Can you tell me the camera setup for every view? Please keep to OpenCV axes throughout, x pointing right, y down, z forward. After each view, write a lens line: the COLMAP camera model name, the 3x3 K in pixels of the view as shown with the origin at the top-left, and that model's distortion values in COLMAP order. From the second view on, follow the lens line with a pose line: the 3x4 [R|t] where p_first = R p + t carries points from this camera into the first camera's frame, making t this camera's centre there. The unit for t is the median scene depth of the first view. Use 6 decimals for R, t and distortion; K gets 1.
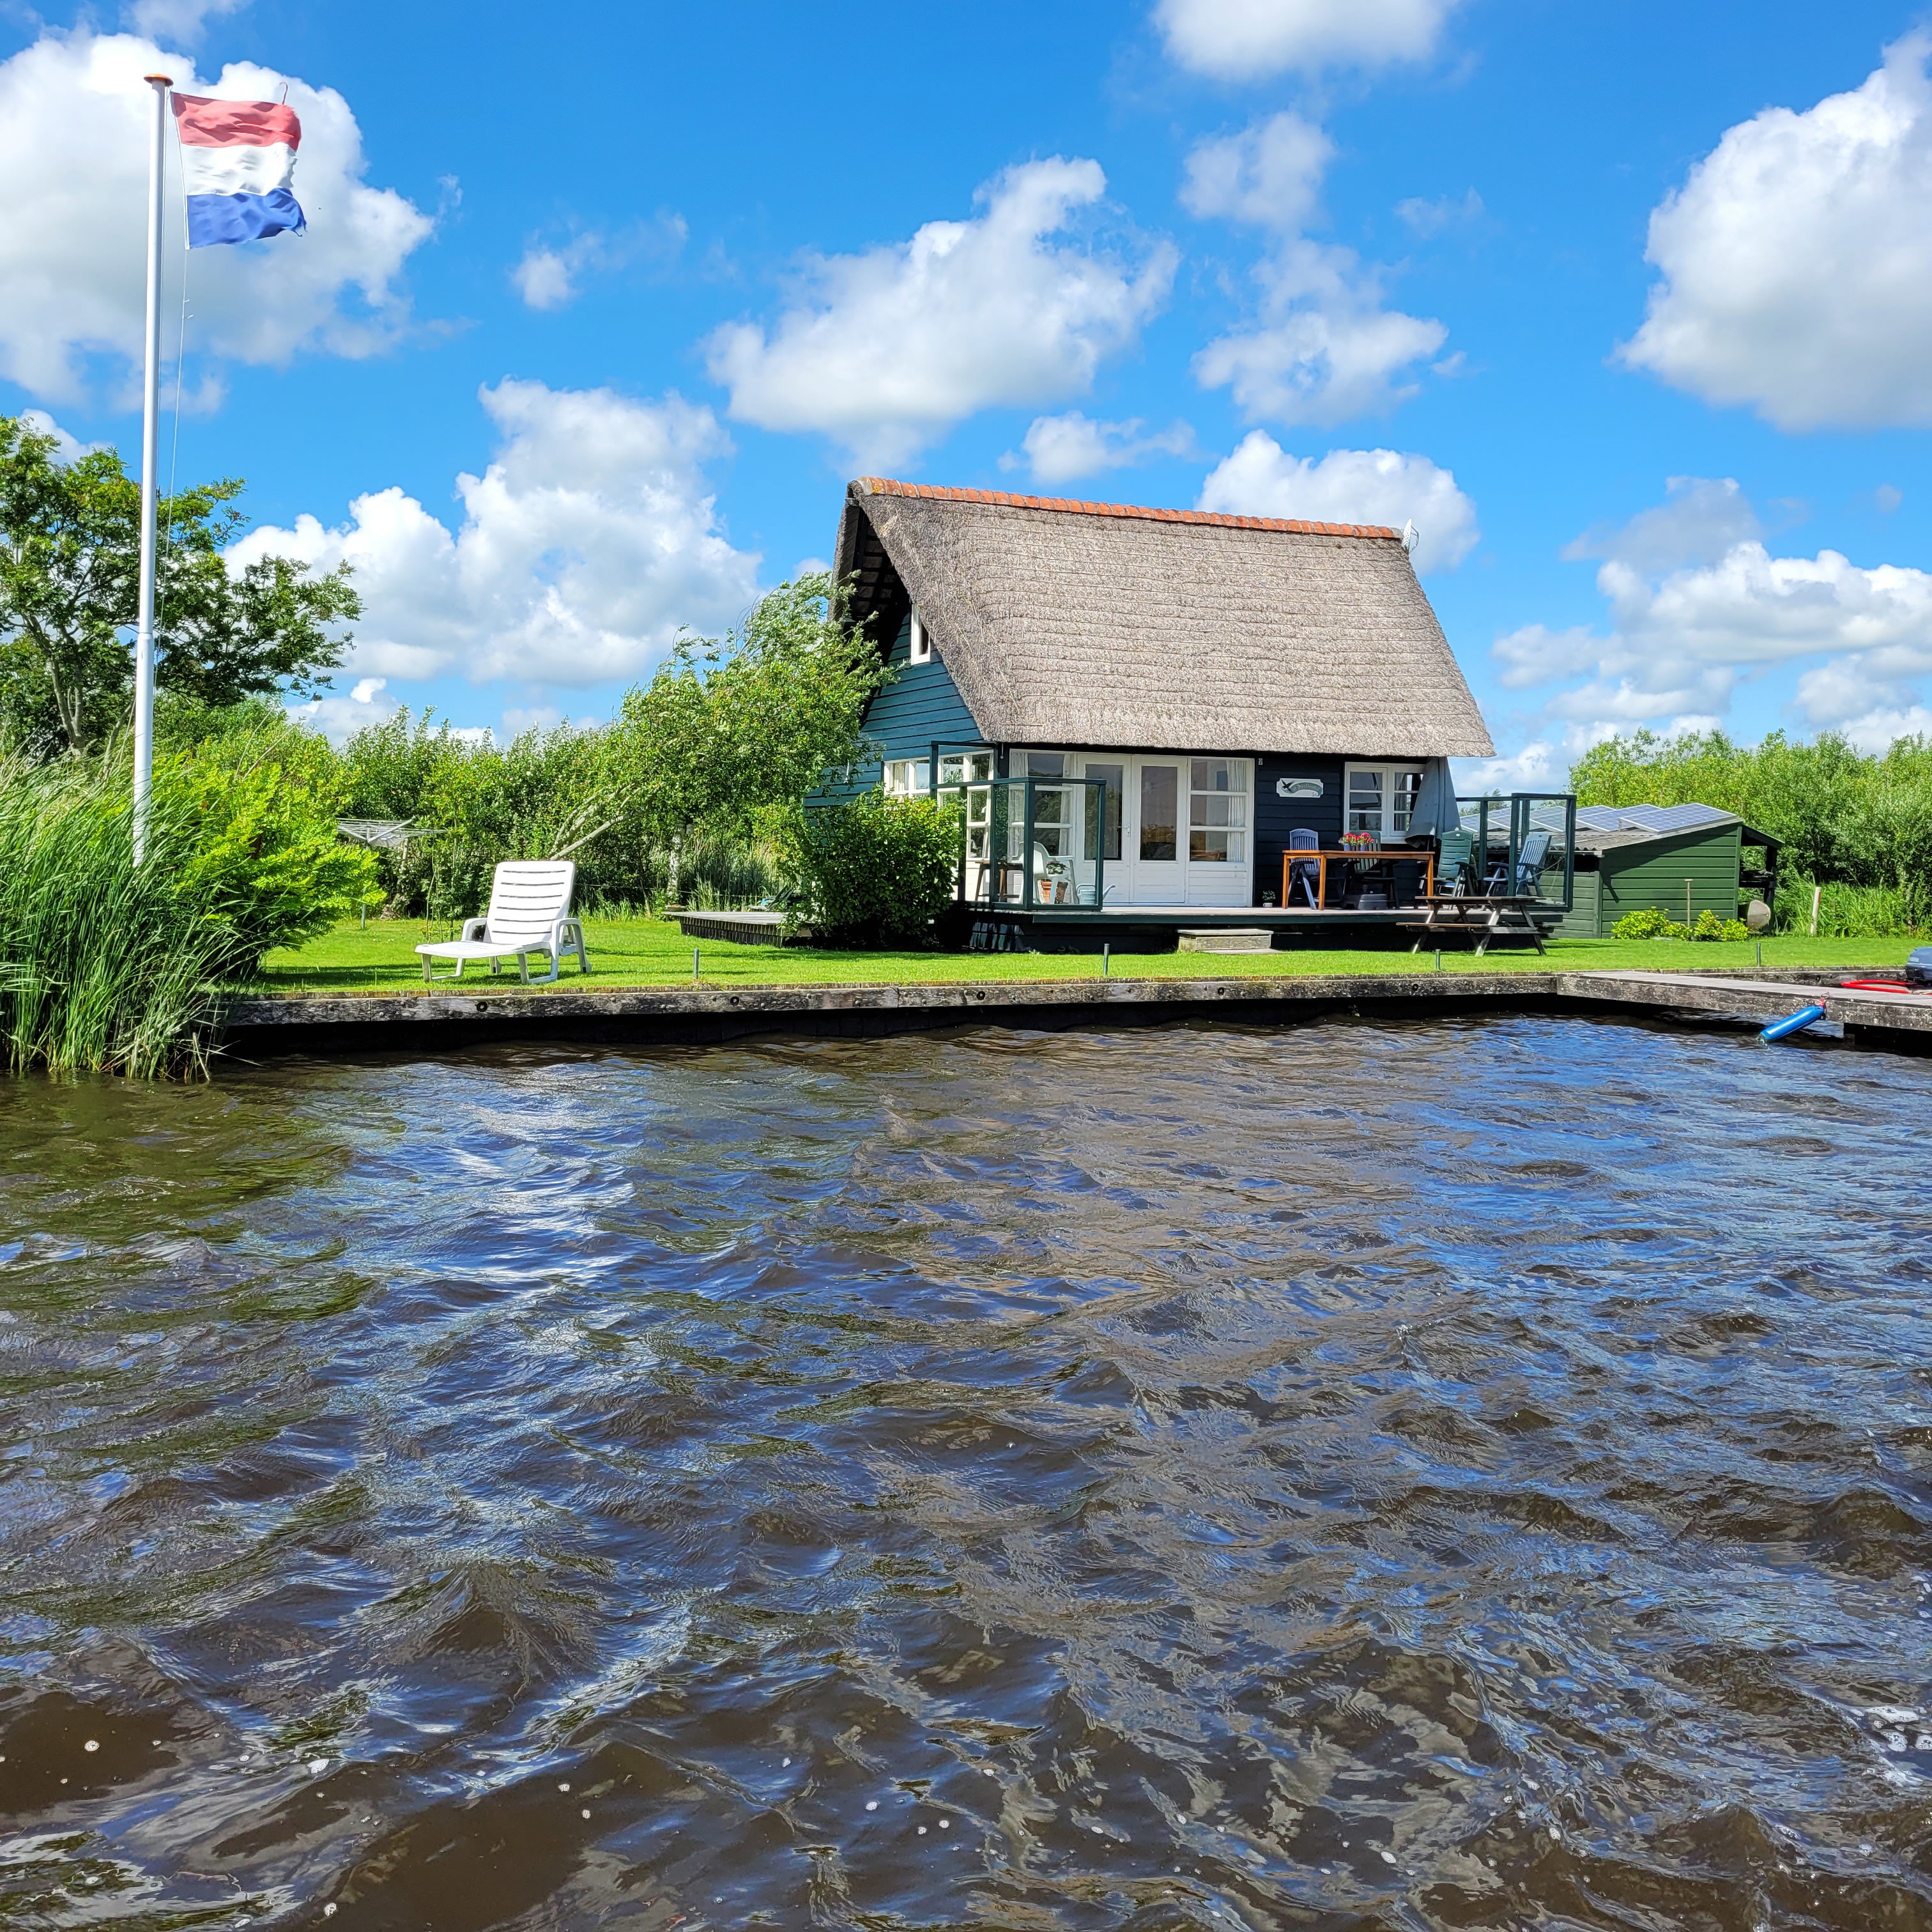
lens RADIAL K [[1949.4, 0, 971.6], [0, 1949.4, 963.3], [0, 0, 1]] dist [0.038720, 0.000000]
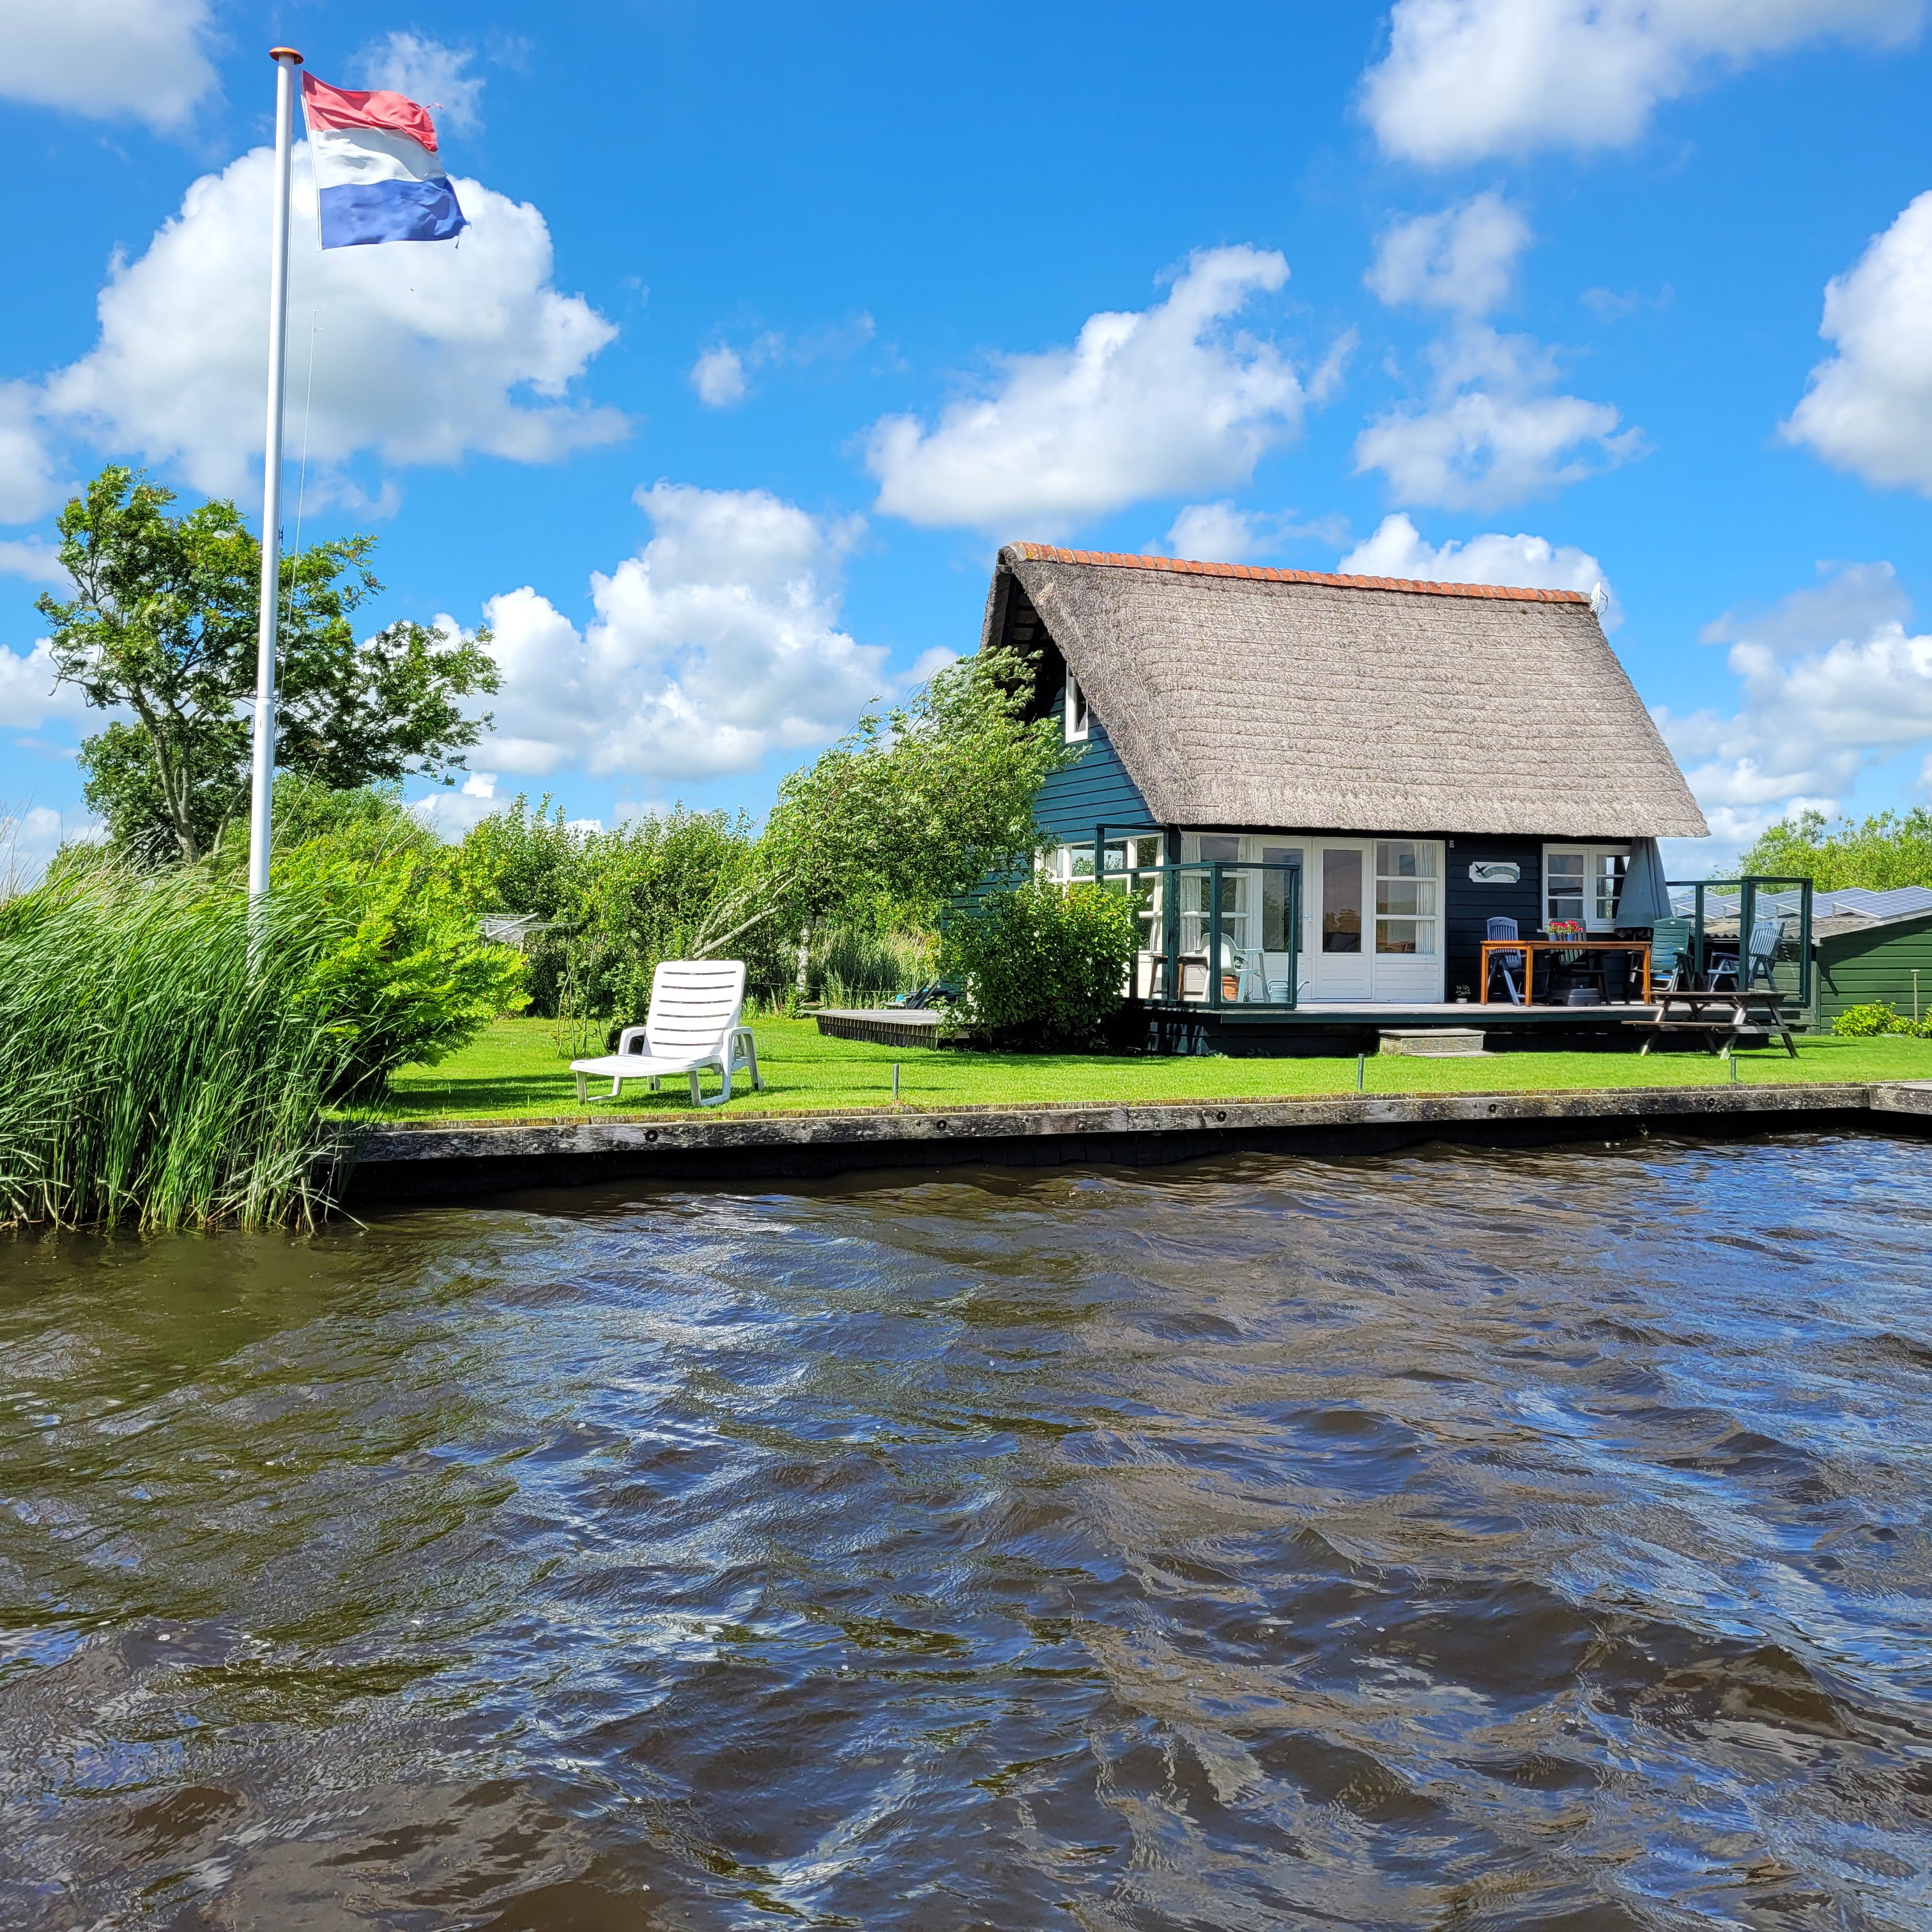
lens RADIAL K [[1949.4, 0, 974.9], [0, 1949.4, 963.4], [0, 0, 1]] dist [0.038720, 0.000000]
pose [[0.999118, -0.005233, -0.041674, -0.040253], [0.003338, 0.998962, -0.045418, -0.007138], [0.041868, 0.045239, 0.998098, 0.086501]]
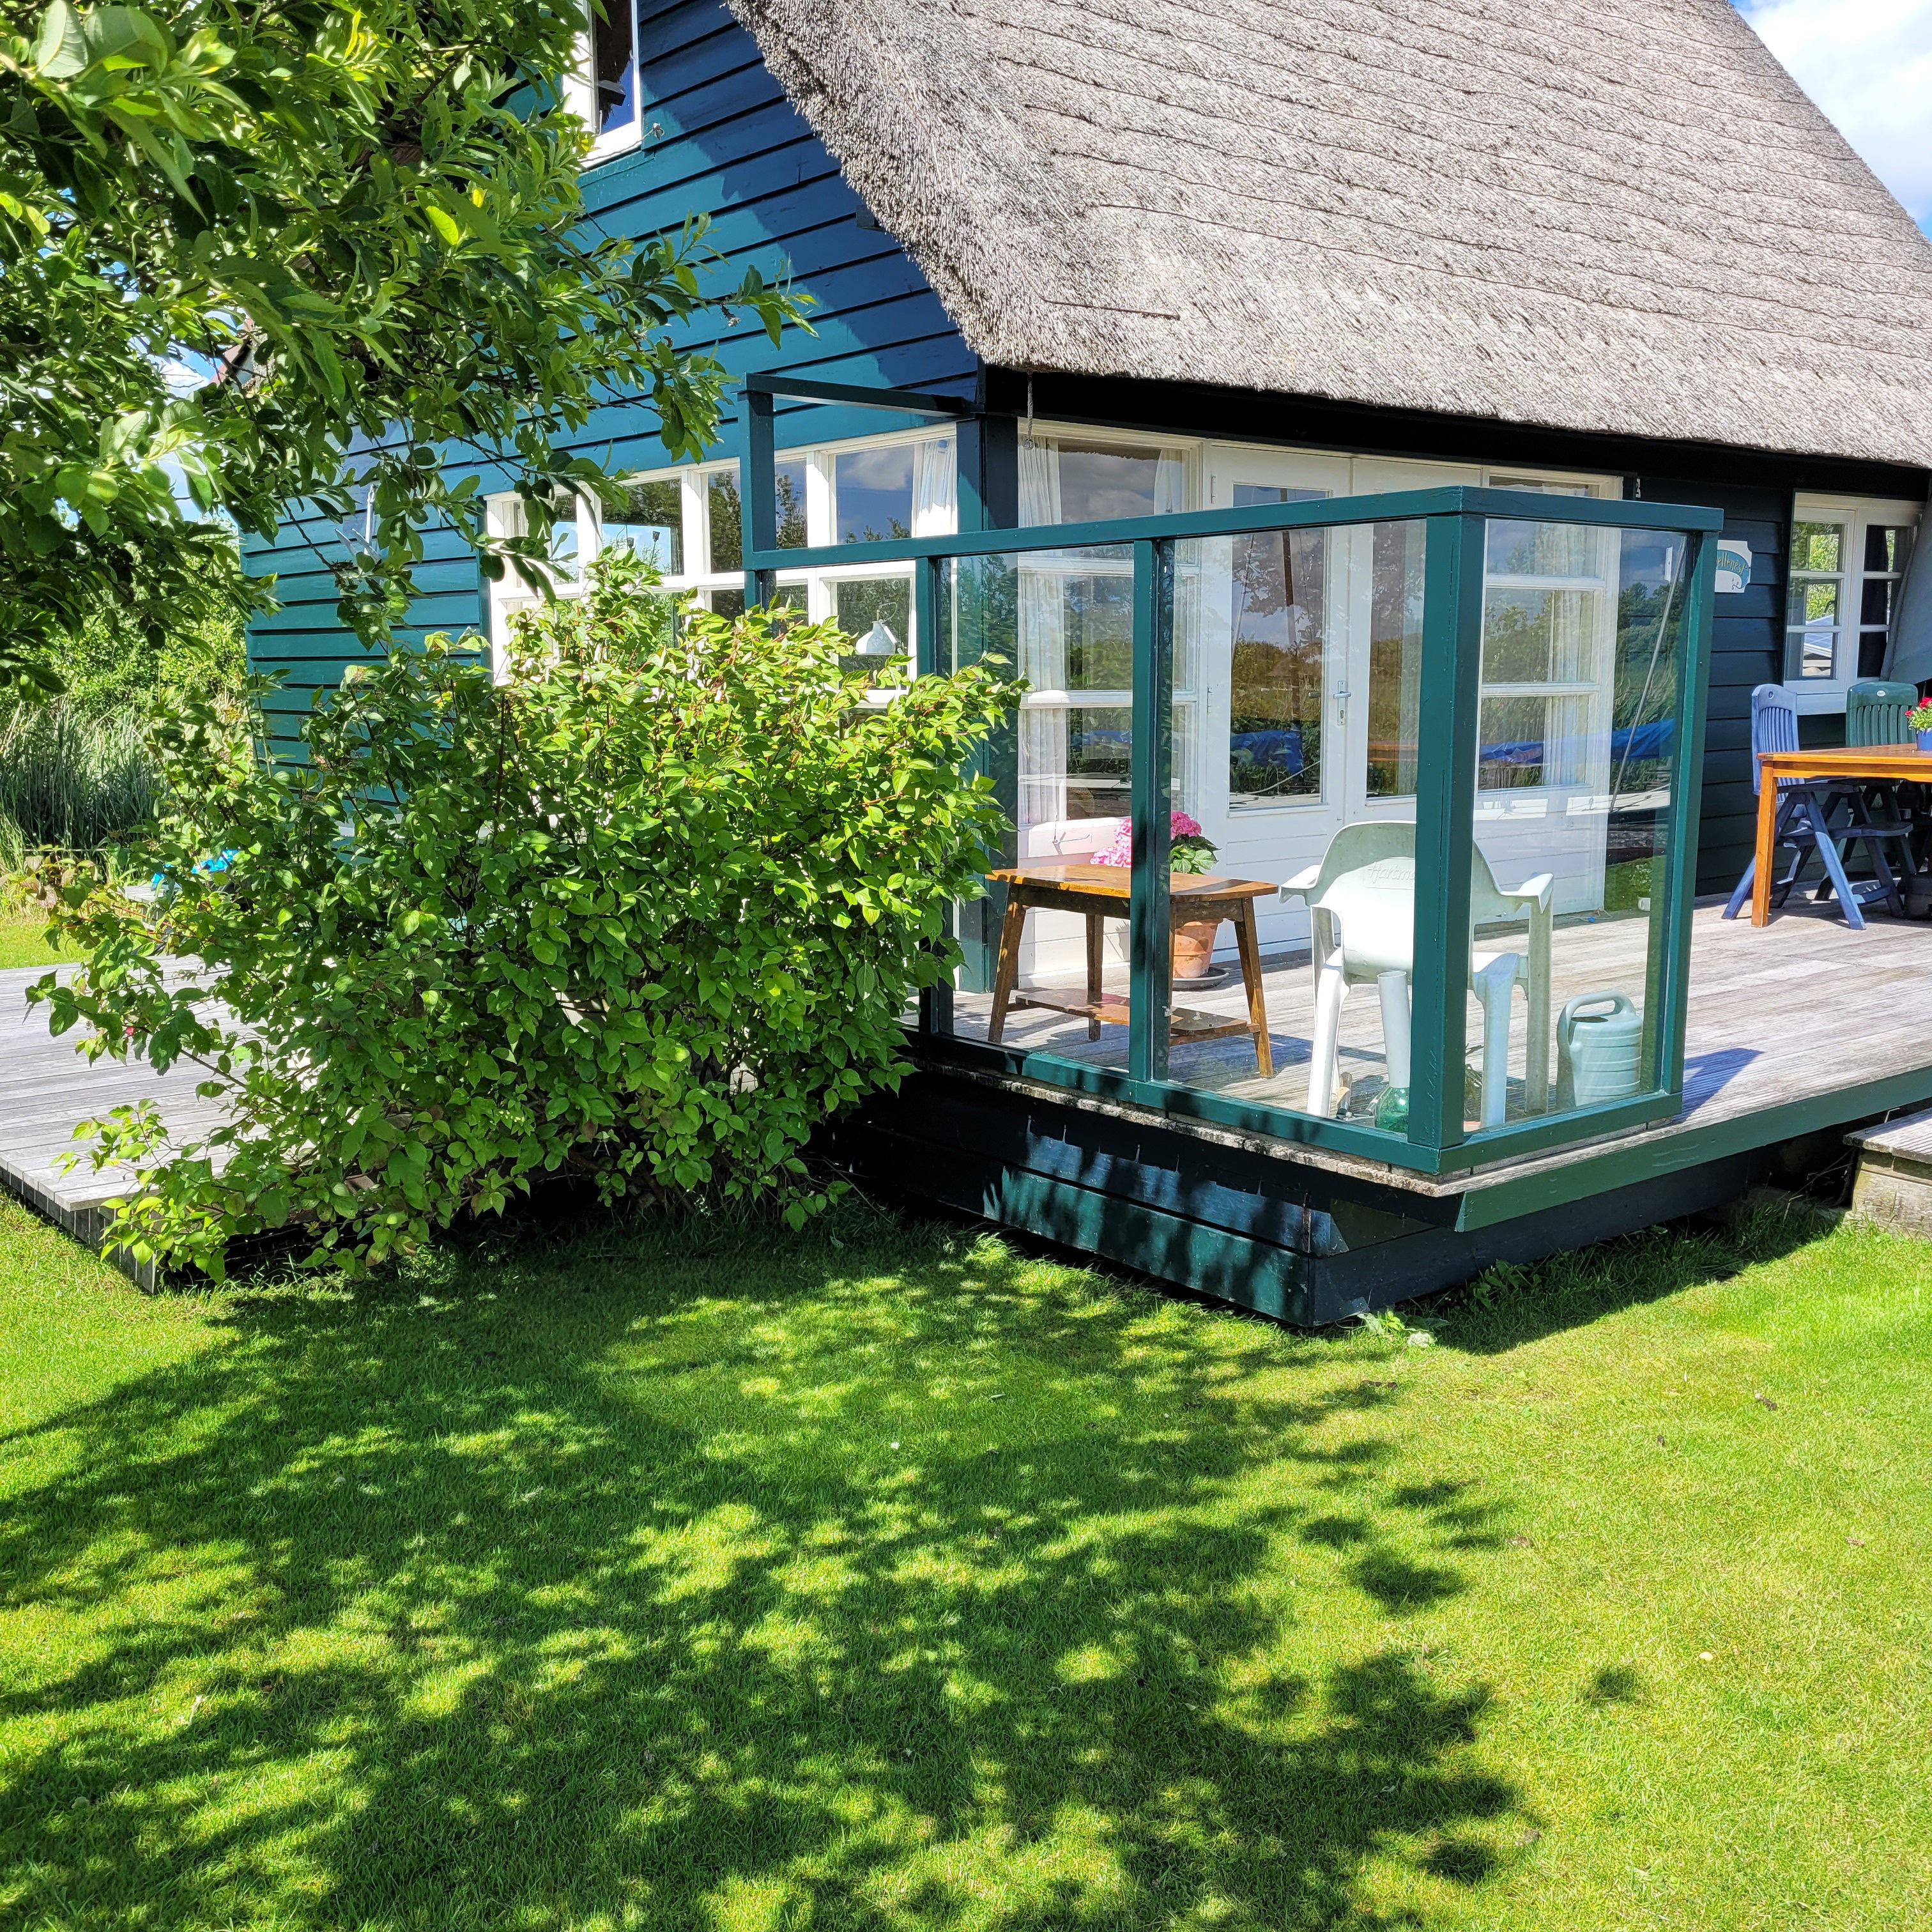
lens RADIAL K [[1949.4, 0, 979.6], [0, 1949.4, 962.3], [0, 0, 1]] dist [0.038720, 0.000000]
pose [[0.966097, -0.054700, 0.252318, -0.059522], [0.029008, 0.994107, 0.104446, -0.064630], [-0.256545, -0.093586, 0.961991, 0.748252]]
